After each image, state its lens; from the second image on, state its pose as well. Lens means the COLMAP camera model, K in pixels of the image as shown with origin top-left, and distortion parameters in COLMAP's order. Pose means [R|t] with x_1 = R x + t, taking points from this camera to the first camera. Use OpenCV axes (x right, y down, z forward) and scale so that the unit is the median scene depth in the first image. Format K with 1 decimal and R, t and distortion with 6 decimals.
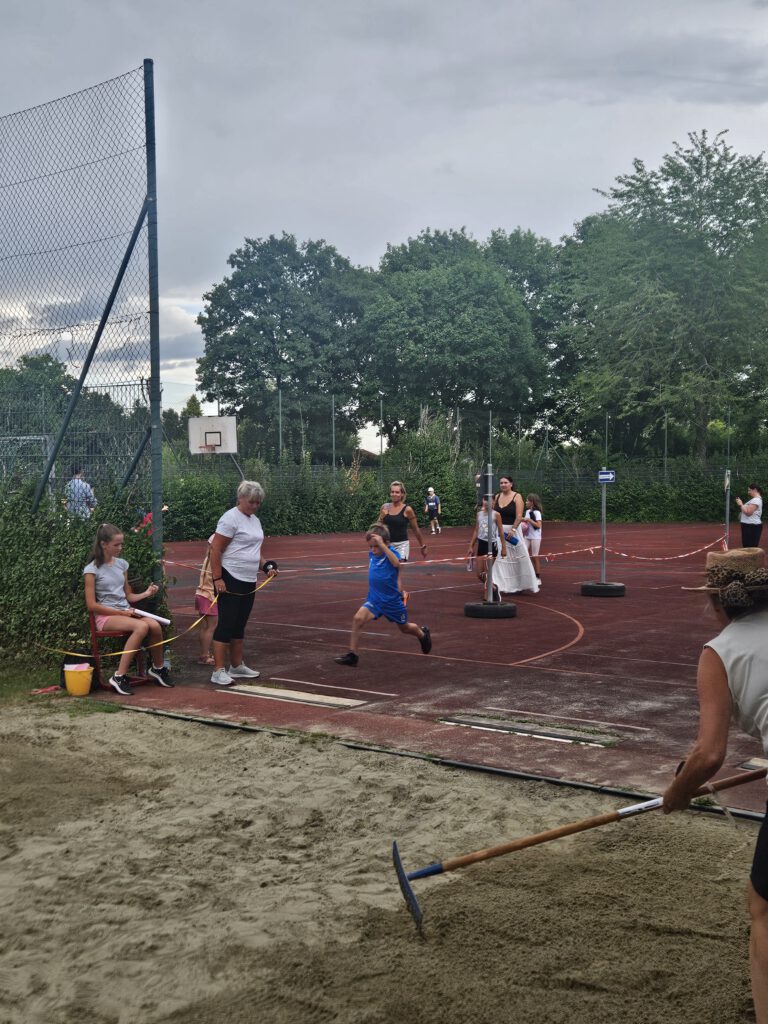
lens RADIAL K [[1222.4, 0, 368.9], [0, 1222.4, 522.6], [0, 0, 1]] dist [0.105228, -0.057272]
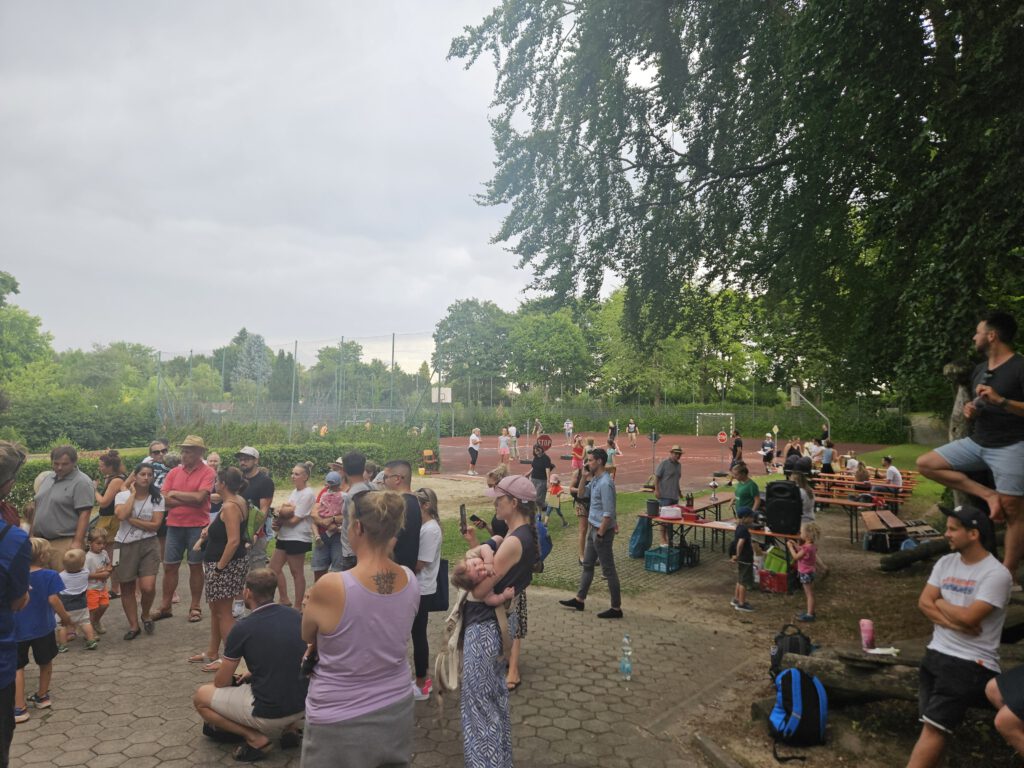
lens RADIAL K [[682.6, 0, 521.9], [0, 682.6, 388.5], [0, 0, 1]] dist [0.086878, -0.069887]
pose [[0.999779, 0.020531, 0.004627, 0.116963], [-0.020233, 0.998159, -0.057184, -0.040770], [-0.005792, 0.057077, 0.998353, -1.585559]]
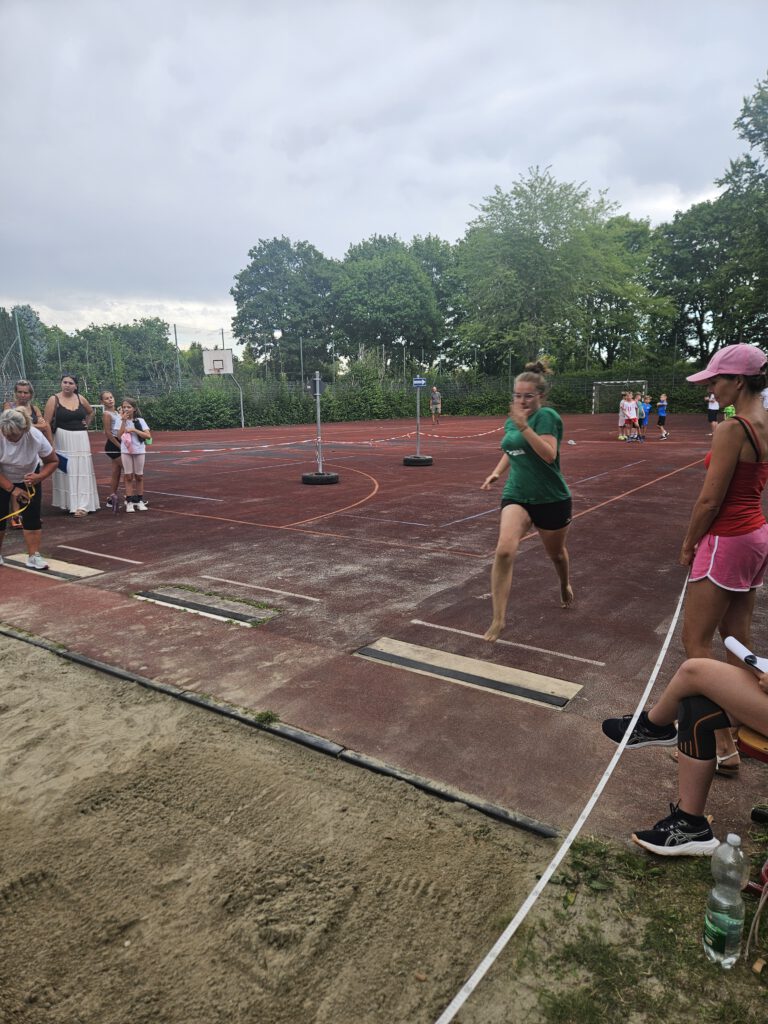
lens RADIAL K [[681.9, 0, 381.8], [0, 681.9, 512.1], [0, 0, 1]] dist [0.089015, -0.073344]
pose [[0.999526, -0.014977, 0.026898, 0.244875], [0.011162, 0.990540, 0.136770, 0.006541], [-0.028692, -0.136405, 0.990238, 0.370173]]
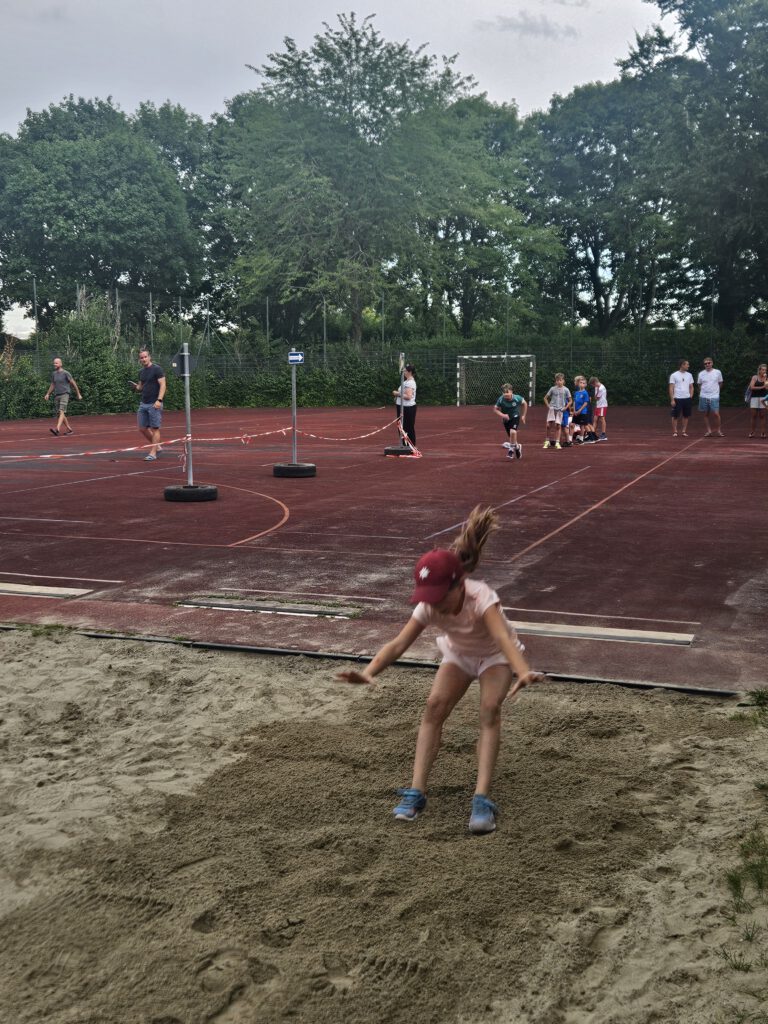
lens RADIAL K [[1218.3, 0, 367.1], [0, 1218.3, 517.9], [0, 0, 1]] dist [0.105178, -0.061601]
pose [[0.960817, -0.037868, 0.274585, -0.057230], [0.013664, 0.995890, 0.089533, 0.008505], [-0.276847, -0.082273, 0.957385, 0.036001]]
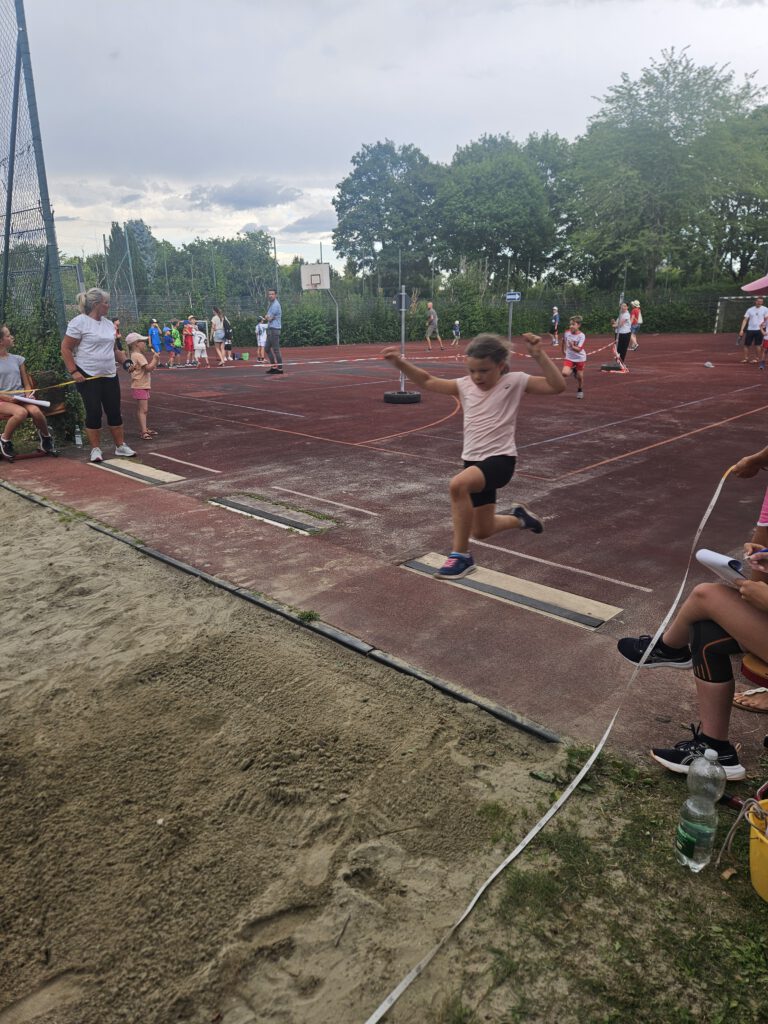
lens RADIAL K [[682.6, 0, 374.6], [0, 682.6, 509.5], [0, 0, 1]] dist [0.086878, -0.069887]
pose [[0.992169, 0.031485, -0.120873, 0.274621], [-0.000990, 0.969661, 0.244452, 0.008712], [0.124902, -0.242418, 0.962098, 0.361321]]
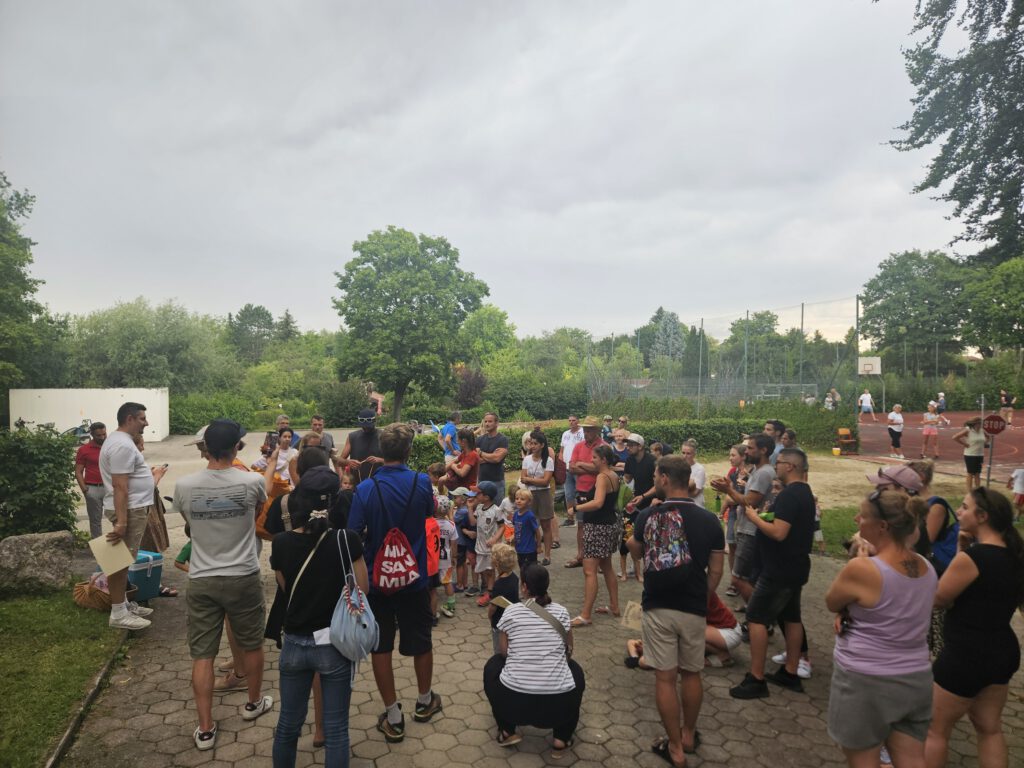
lens RADIAL K [[683.9, 0, 515.2], [0, 683.9, 393.5], [0, 0, 1]] dist [0.079674, -0.059008]
pose [[0.830822, 0.013675, -0.556370, 0.168717], [-0.016097, 0.999870, 0.000539, -0.053566], [0.556305, 0.008508, 0.830935, -1.612264]]
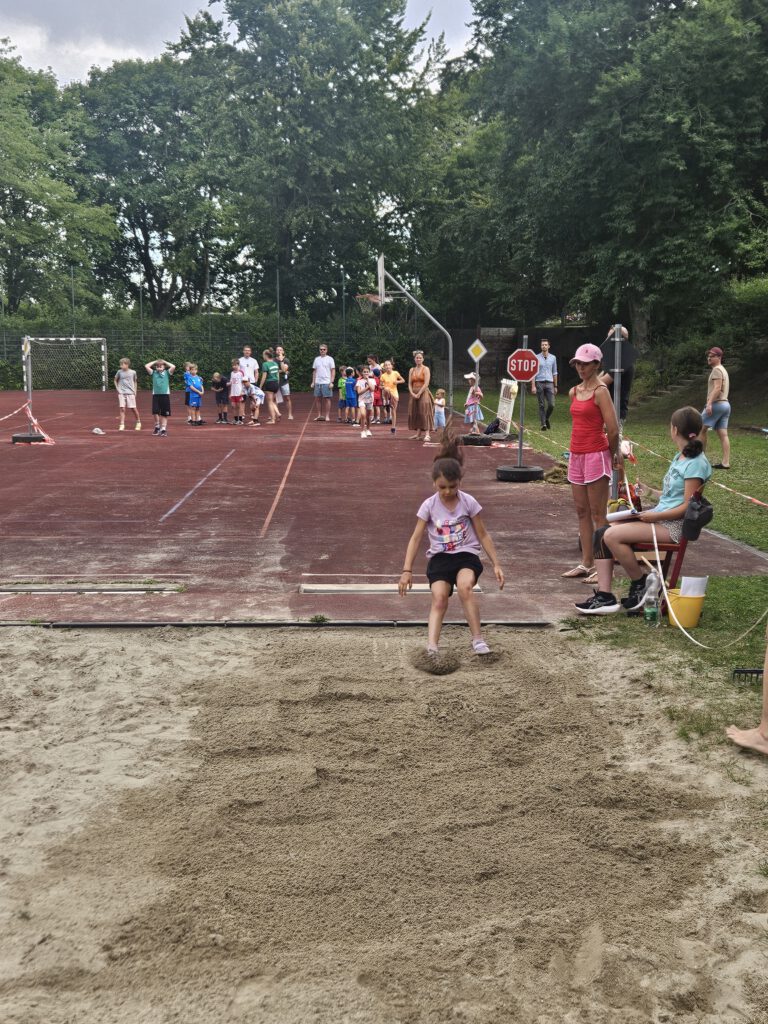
lens RADIAL K [[1254.1, 0, 386.3], [0, 1254.1, 512.9], [0, 0, 1]] dist [0.112801, -0.040298]
pose [[0.785225, -0.079814, 0.614046, -0.288592], [0.021183, 0.994540, 0.102182, 0.002883], [-0.618848, -0.067229, 0.782628, 0.021899]]
